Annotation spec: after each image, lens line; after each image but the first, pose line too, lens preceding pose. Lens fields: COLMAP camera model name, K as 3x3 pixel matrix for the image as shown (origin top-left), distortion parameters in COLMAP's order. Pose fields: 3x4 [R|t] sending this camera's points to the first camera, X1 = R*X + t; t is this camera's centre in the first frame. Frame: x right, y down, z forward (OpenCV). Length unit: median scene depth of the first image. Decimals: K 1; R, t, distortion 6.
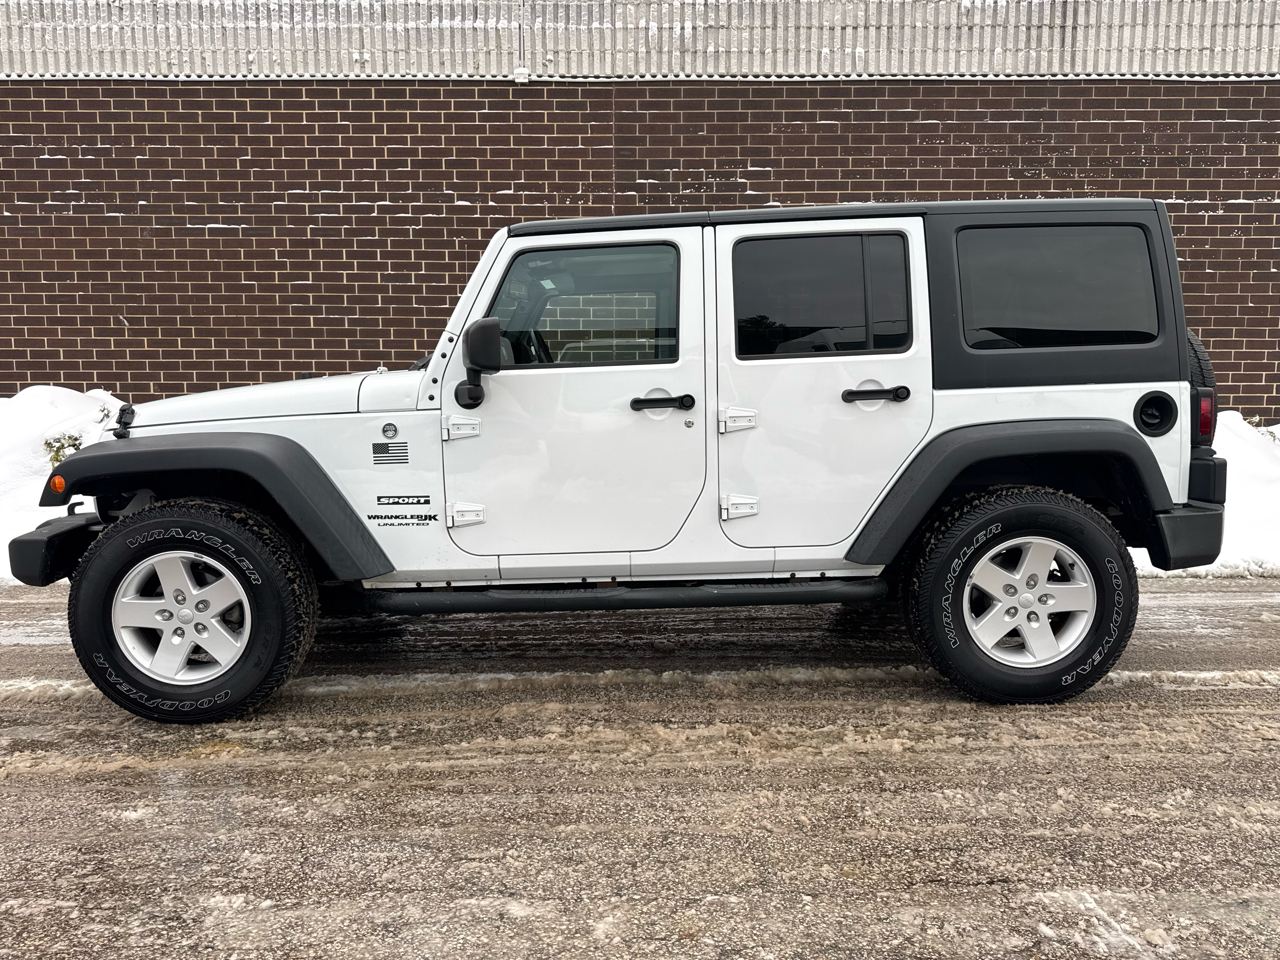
lens RADIAL K [[907.6, 0, 642.1], [0, 907.6, 476.3], [0, 0, 1]] dist [0.023777, -0.022145]
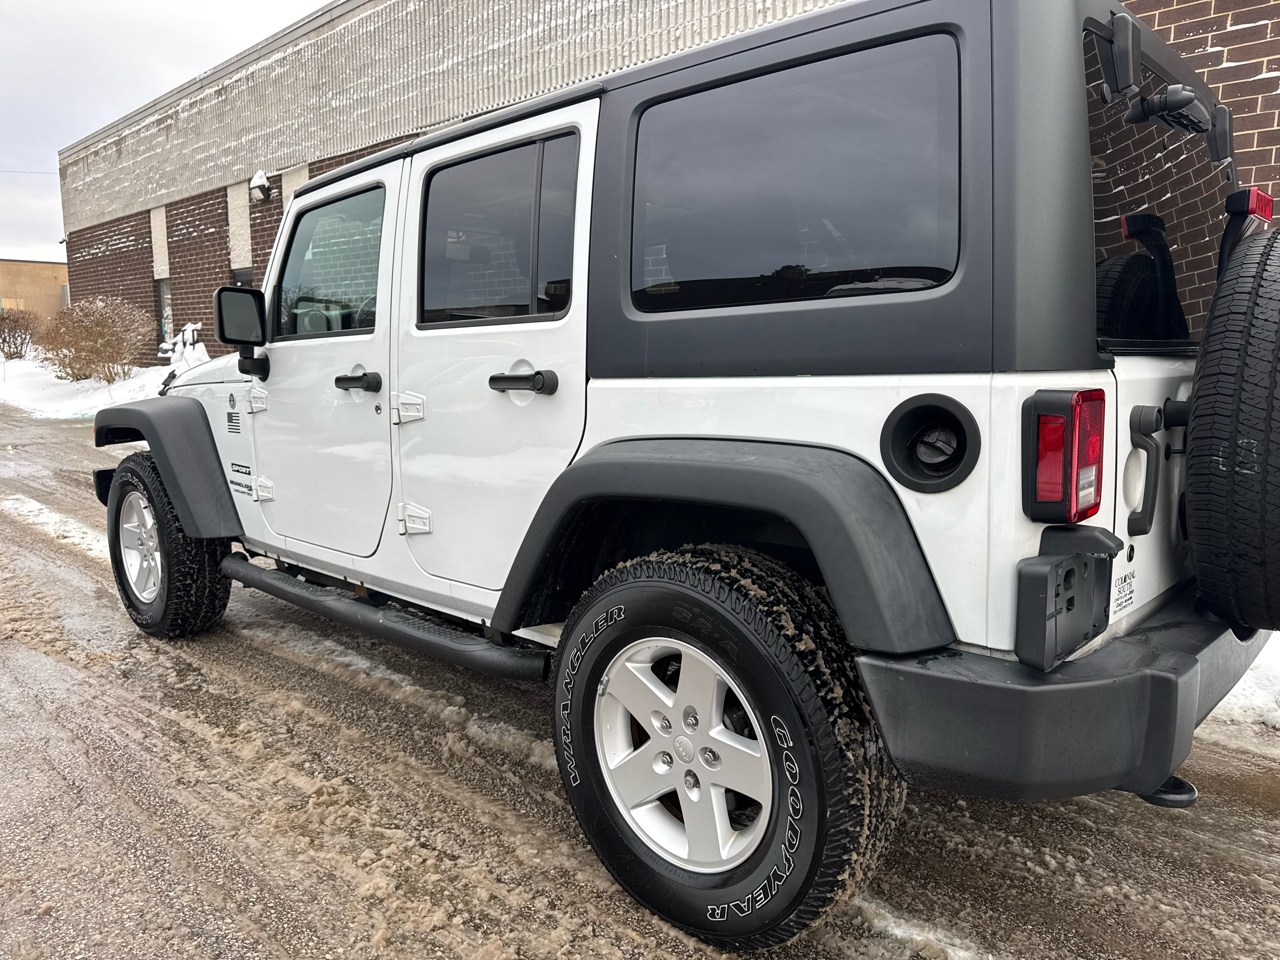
lens RADIAL K [[907.6, 0, 638.7], [0, 907.6, 480.3], [0, 0, 1]] dist [0.023777, -0.022145]
pose [[0.714460, 0.106282, -0.691557, 0.747641], [-0.075299, 0.994335, 0.075022, -0.070512], [0.695612, -0.001527, 0.718416, 0.545585]]
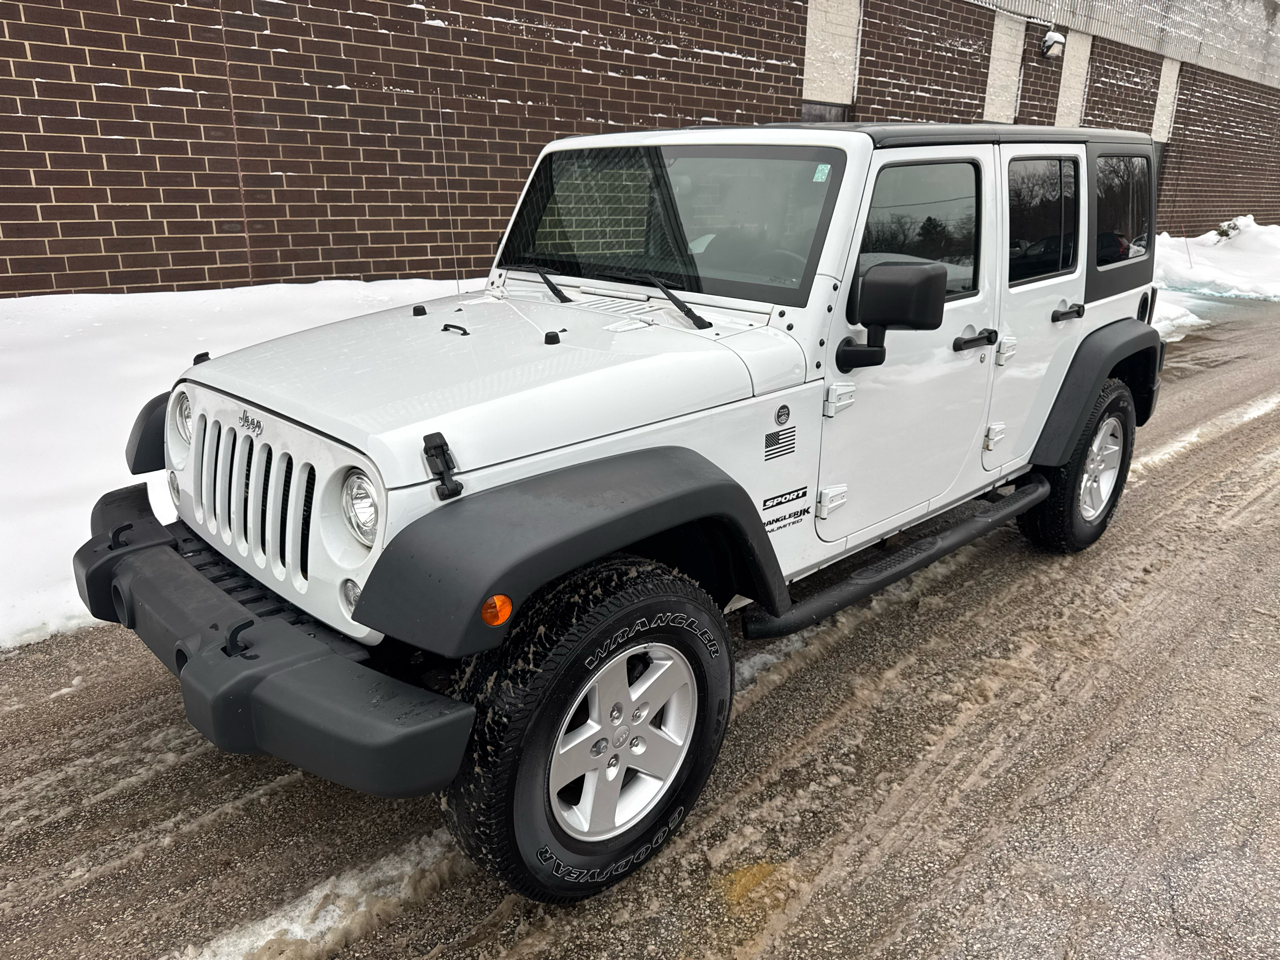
lens RADIAL K [[907.6, 0, 643.6], [0, 907.6, 477.9], [0, 0, 1]] dist [0.023777, -0.022145]
pose [[0.724731, -0.200675, 0.659162, -0.832360], [0.050372, 0.969520, 0.239777, -0.178145], [-0.687188, -0.140570, 0.712750, 0.506217]]
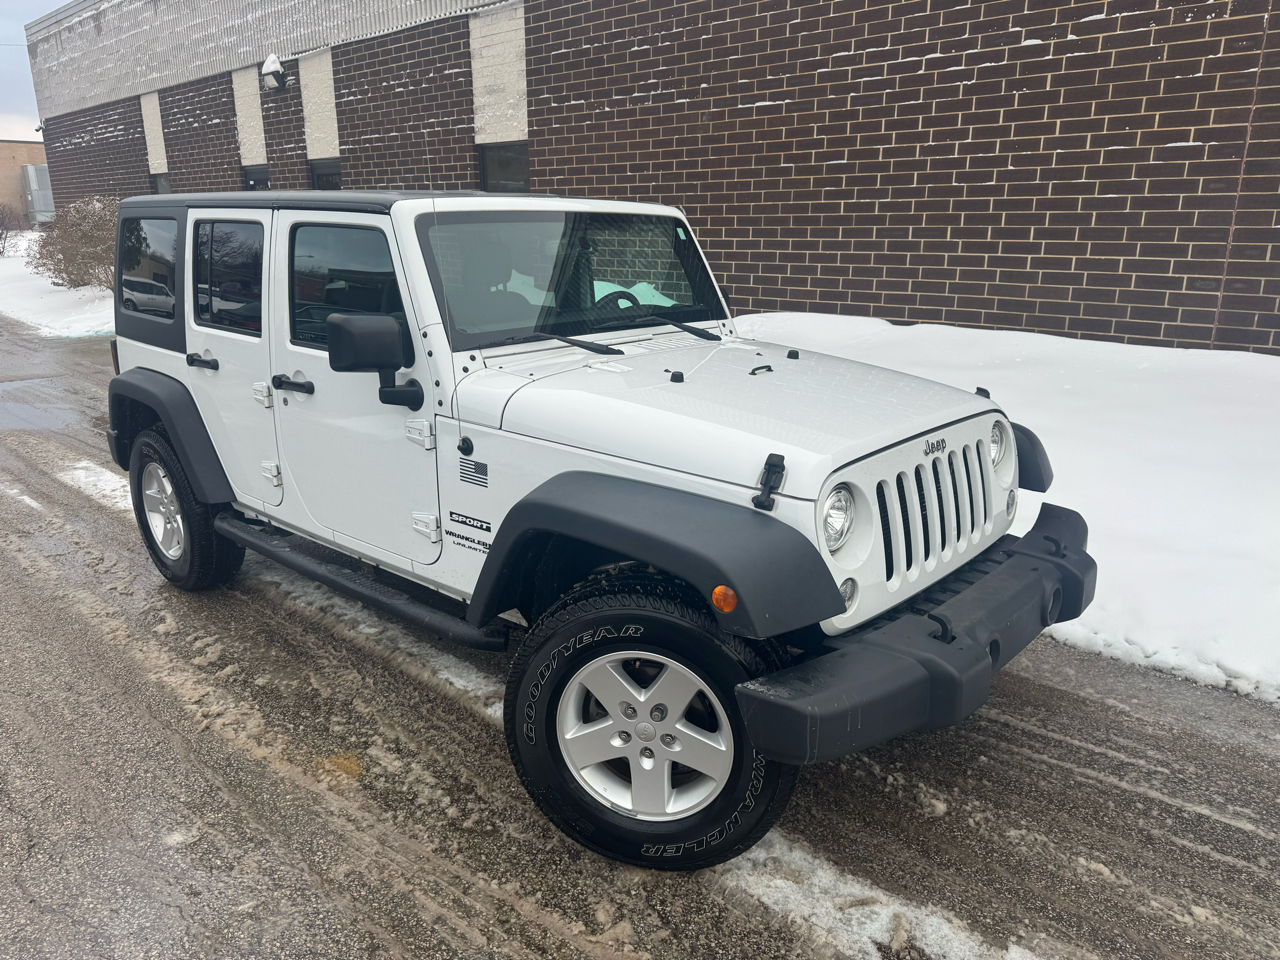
lens RADIAL K [[907.6, 0, 634.4], [0, 907.6, 468.0], [0, 0, 1]] dist [0.023777, -0.022145]
pose [[0.728486, 0.177158, -0.661758, 0.311229], [-0.063201, 0.979244, 0.192577, -0.194874], [0.682139, -0.098466, 0.724563, 0.470236]]
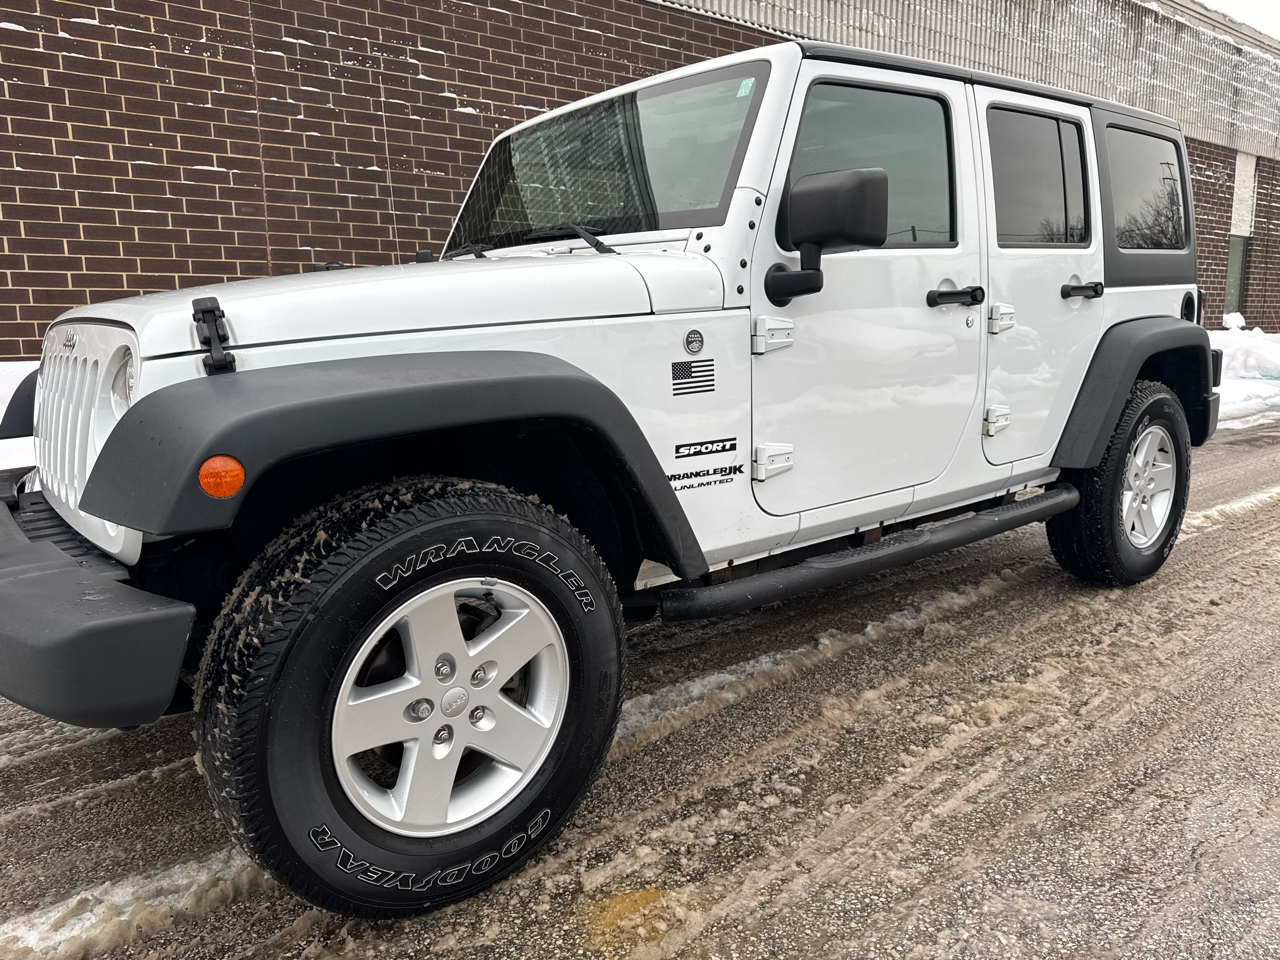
lens RADIAL K [[907.6, 0, 640.0], [0, 907.6, 473.2], [0, 0, 1]] dist [0.023777, -0.022145]
pose [[0.787746, -0.108989, 0.606282, -0.674072], [0.071213, 0.993737, 0.086112, -0.014918], [-0.611870, -0.024659, 0.790574, 0.488857]]
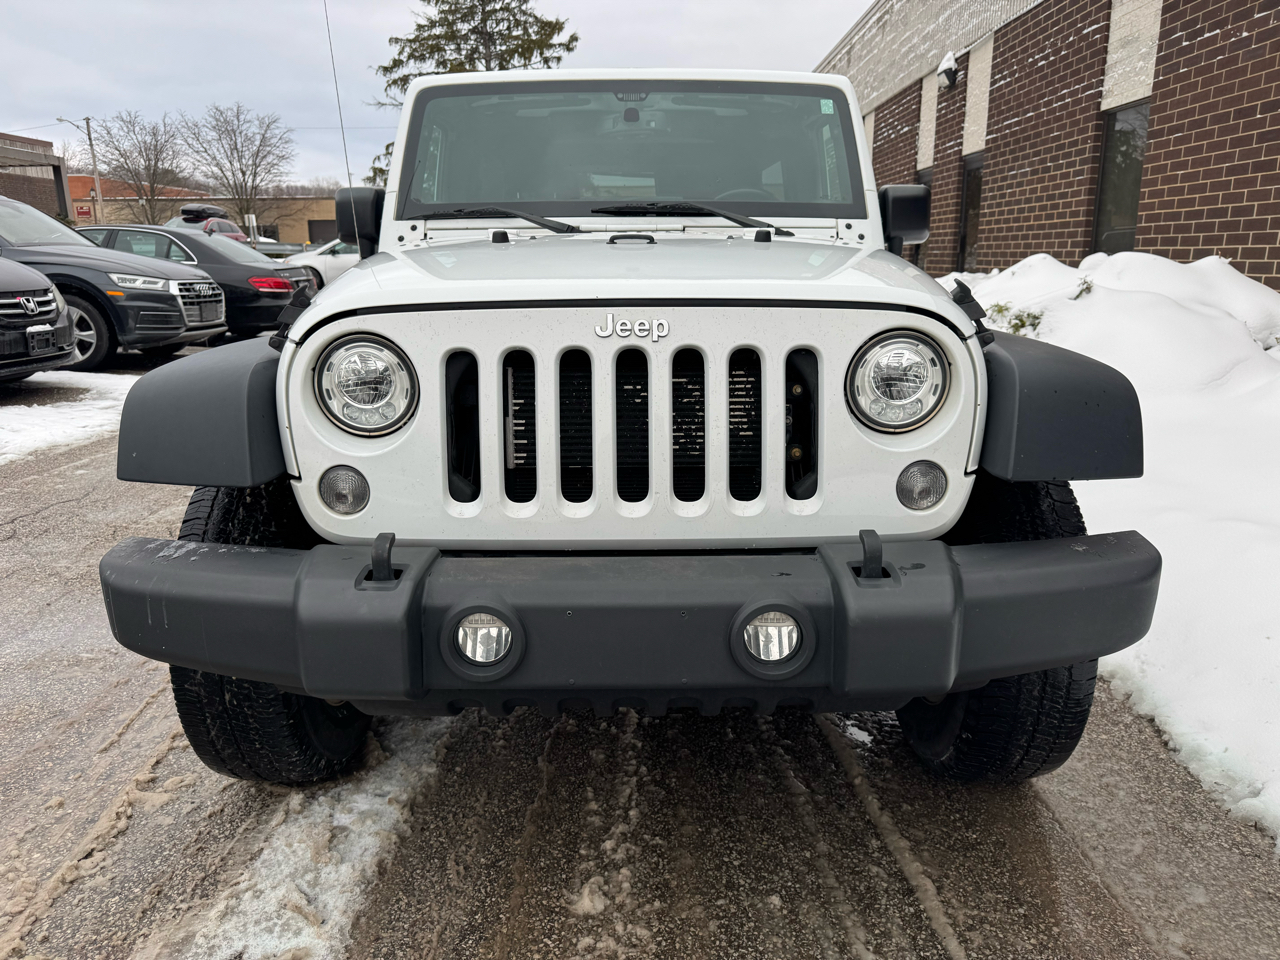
lens RADIAL K [[907.6, 0, 638.2], [0, 907.6, 475.1], [0, 0, 1]] dist [0.023777, -0.022145]
pose [[0.000600, 0.231750, -0.972775, 0.460300], [-0.090136, 0.968828, 0.230754, -0.114851], [0.995929, 0.087544, 0.021471, 1.185018]]
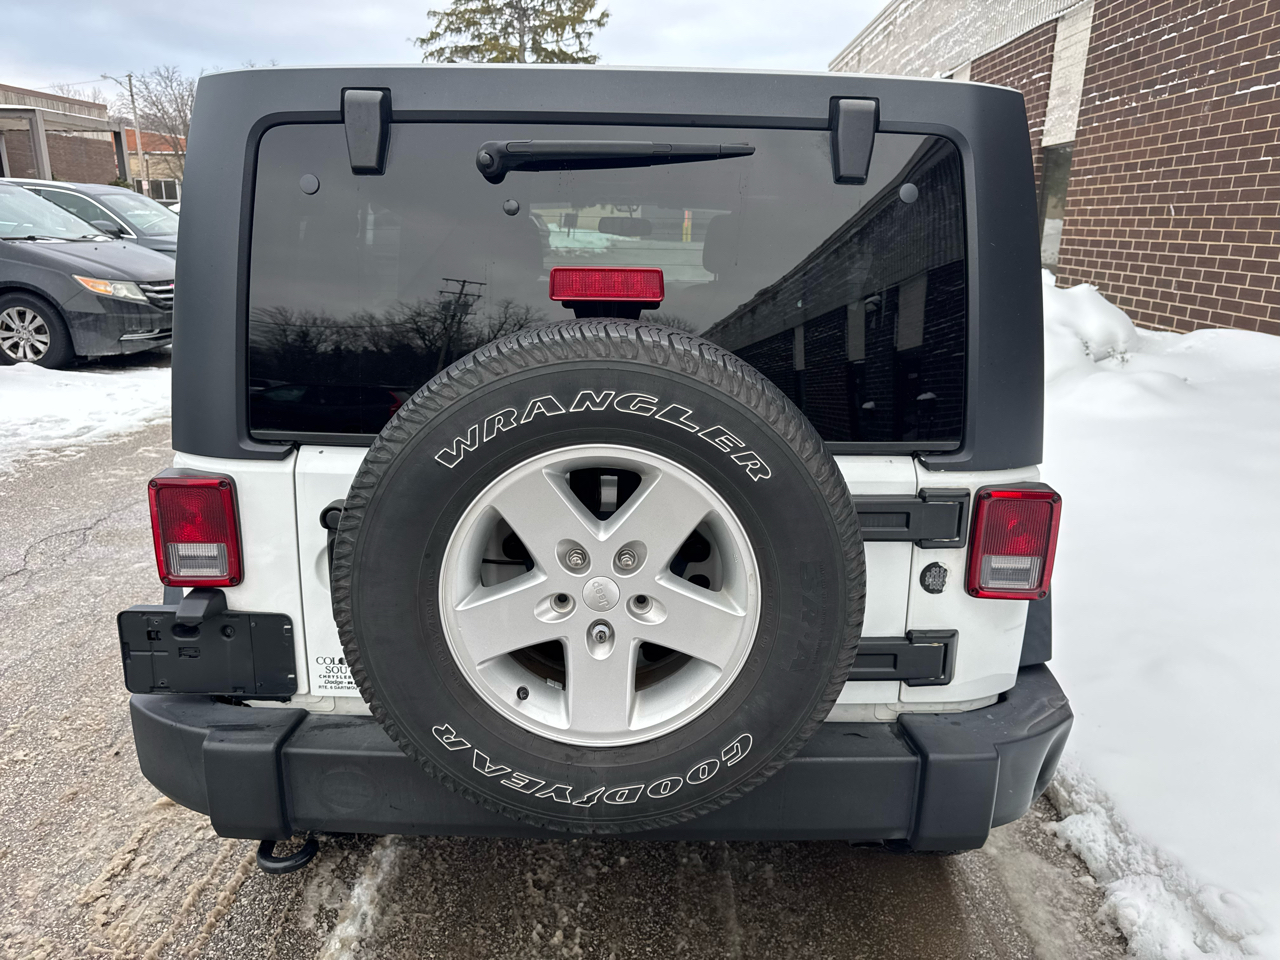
lens RADIAL K [[907.6, 0, 644.6], [0, 907.6, 479.2], [0, 0, 1]] dist [0.023777, -0.022145]
pose [[-0.019061, 0.272118, -0.962075, 1.042013], [-0.119033, 0.954788, 0.272416, -0.244059], [0.992707, 0.119711, 0.014192, 1.207933]]
